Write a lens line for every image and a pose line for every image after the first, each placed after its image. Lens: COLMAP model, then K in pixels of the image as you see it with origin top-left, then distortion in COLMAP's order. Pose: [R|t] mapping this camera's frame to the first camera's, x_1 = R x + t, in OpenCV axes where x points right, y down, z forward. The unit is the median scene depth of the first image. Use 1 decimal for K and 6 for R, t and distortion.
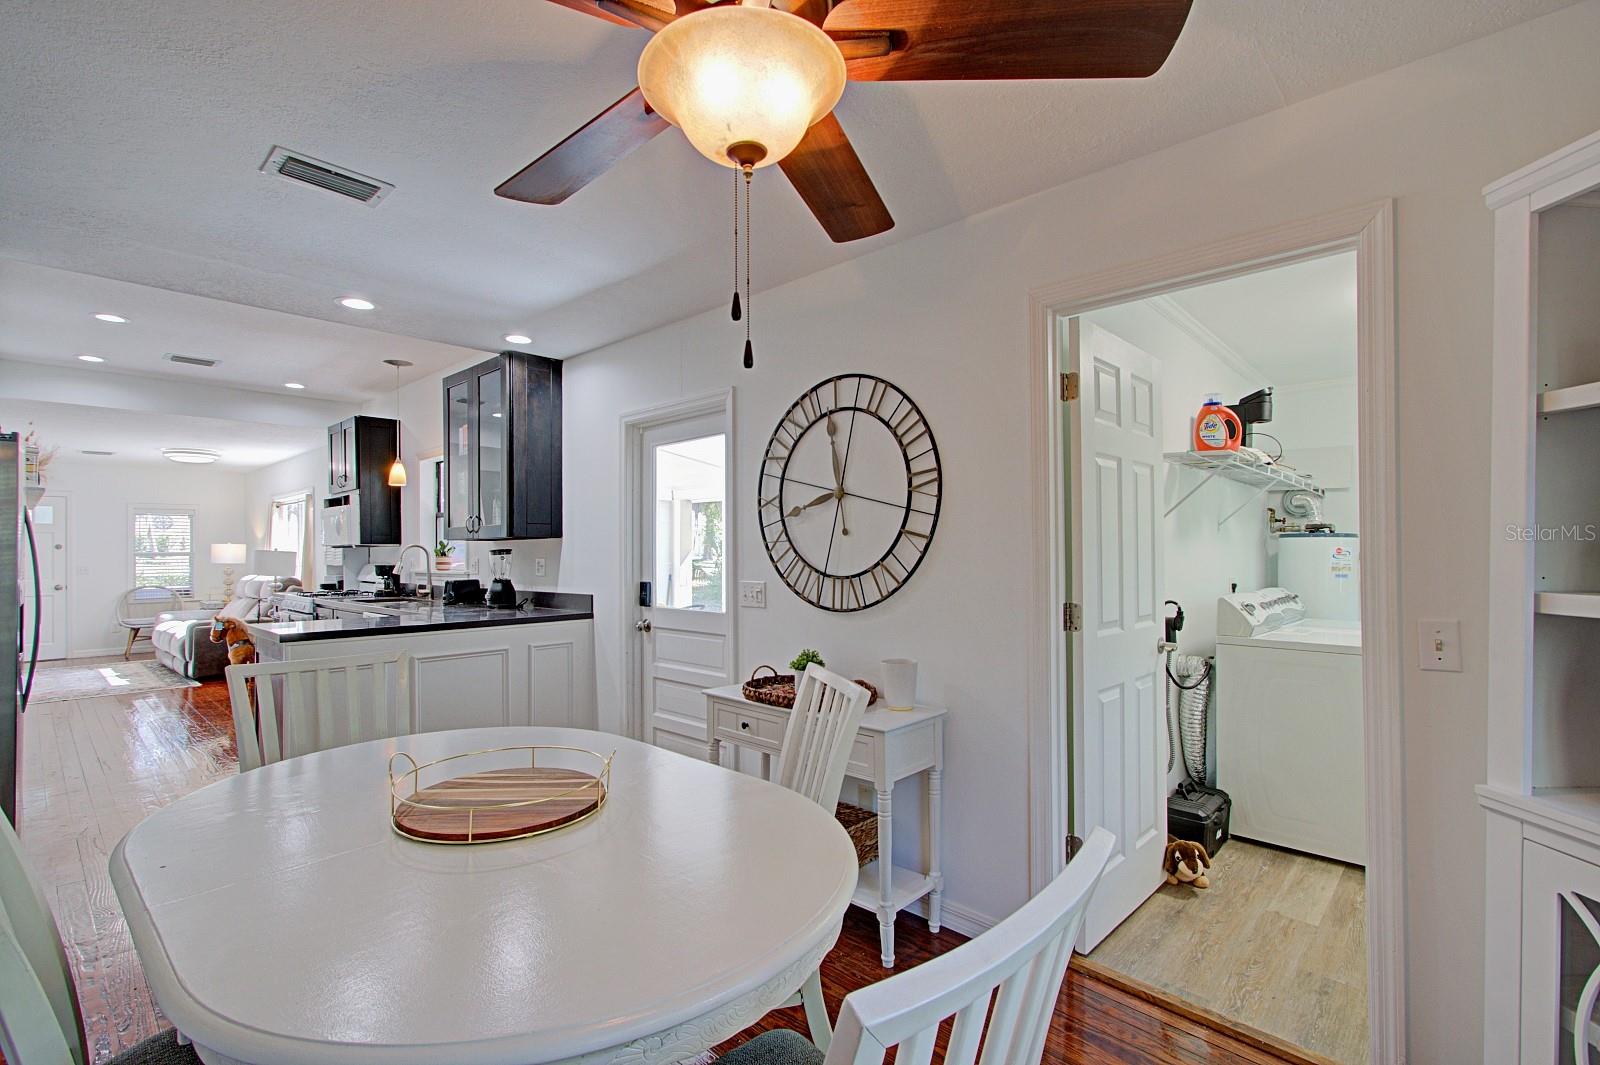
lens RADIAL K [[744.3, 0, 805.5], [0, 744.3, 539.4], [0, 0, 1]] dist [0.012819, -0.001698]
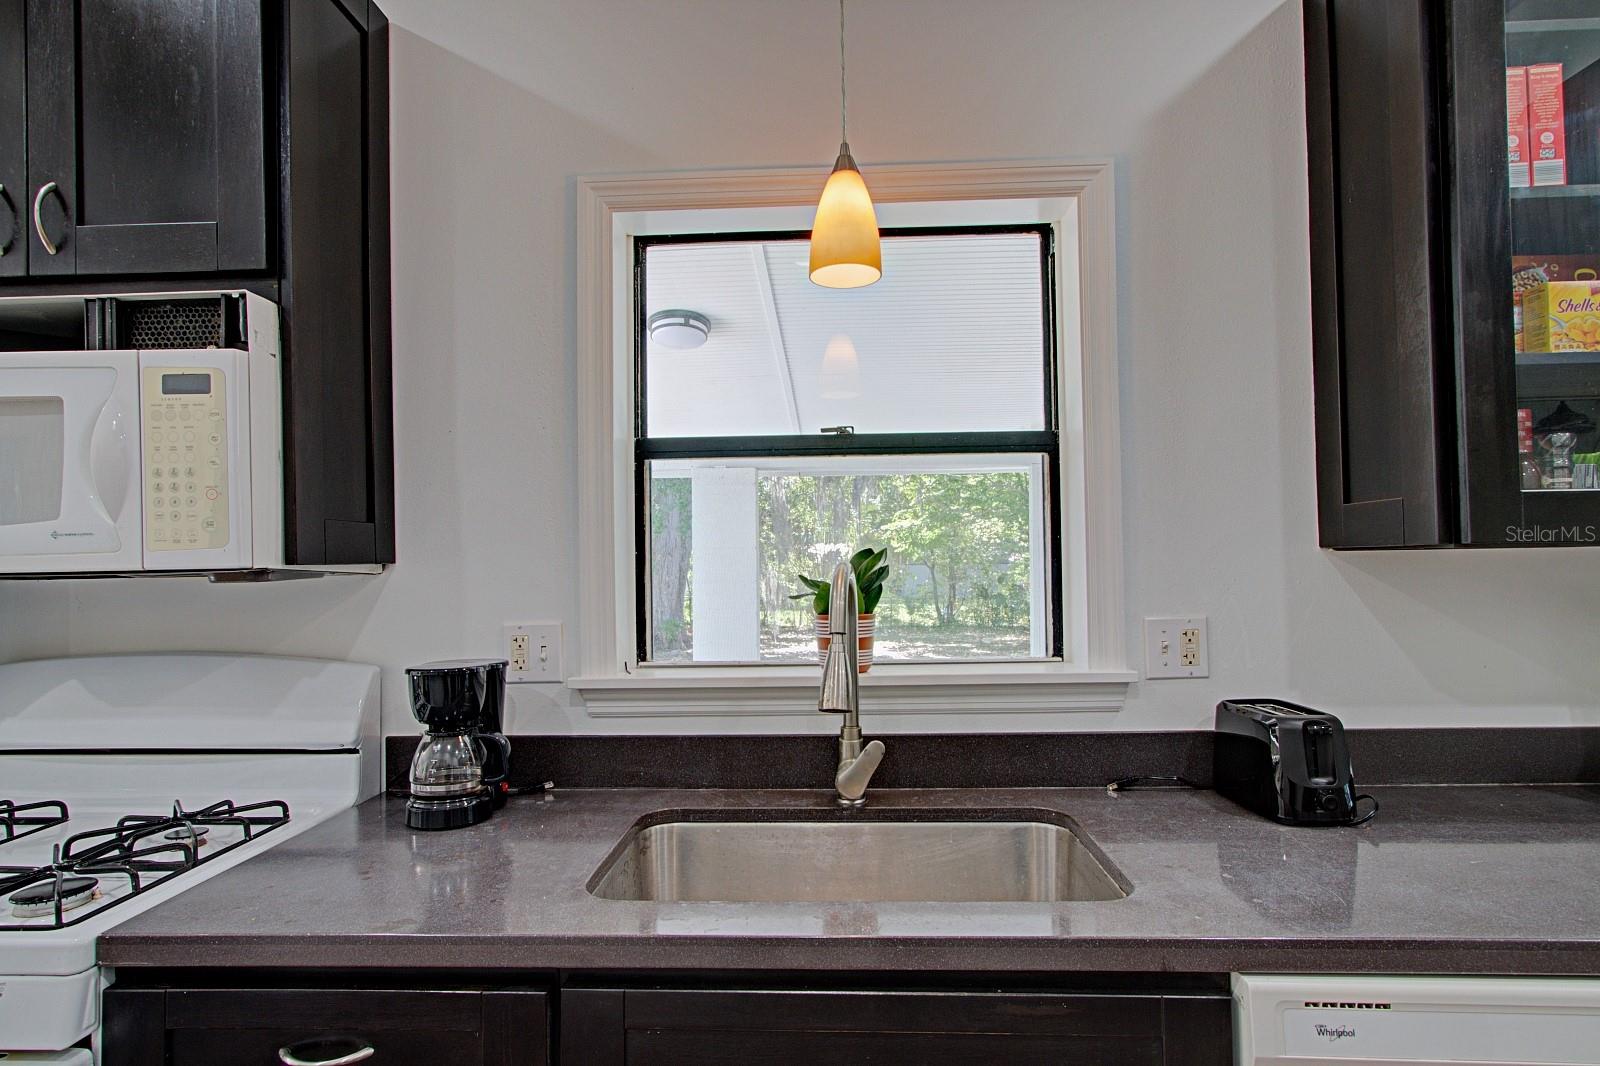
lens RADIAL K [[845.8, 0, 800.3], [0, 845.8, 542.3], [0, 0, 1]] dist [-0.002564, 0.000148]
pose [[0.750093, 0.015840, 0.661143, -0.540898], [-0.002394, 0.999772, -0.021237, 0.004403], [-0.661328, 0.014347, 0.749960, 0.636307]]
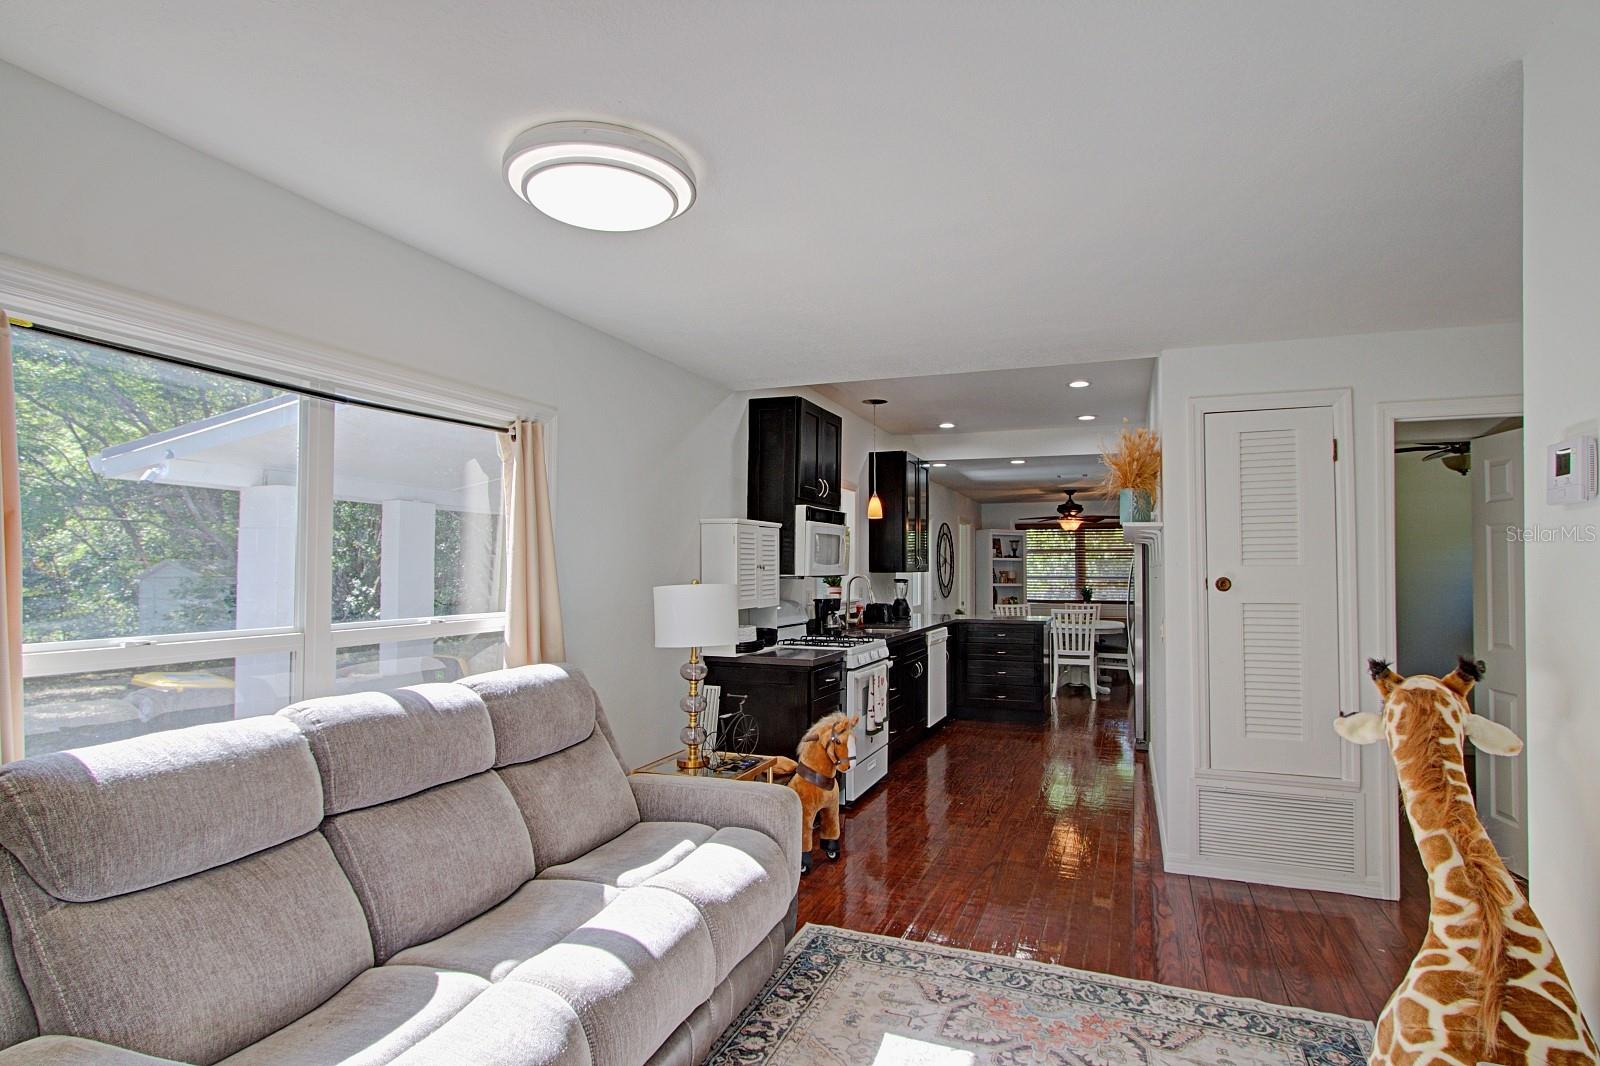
lens RADIAL K [[845.8, 0, 823.6], [0, 845.8, 545.4], [0, 0, 1]] dist [-0.002564, 0.000148]
pose [[-0.395784, 0.032597, 0.917765, -1.219444], [-0.009482, 0.999172, -0.039578, 0.010542], [-0.918295, -0.024367, -0.395147, 1.167543]]
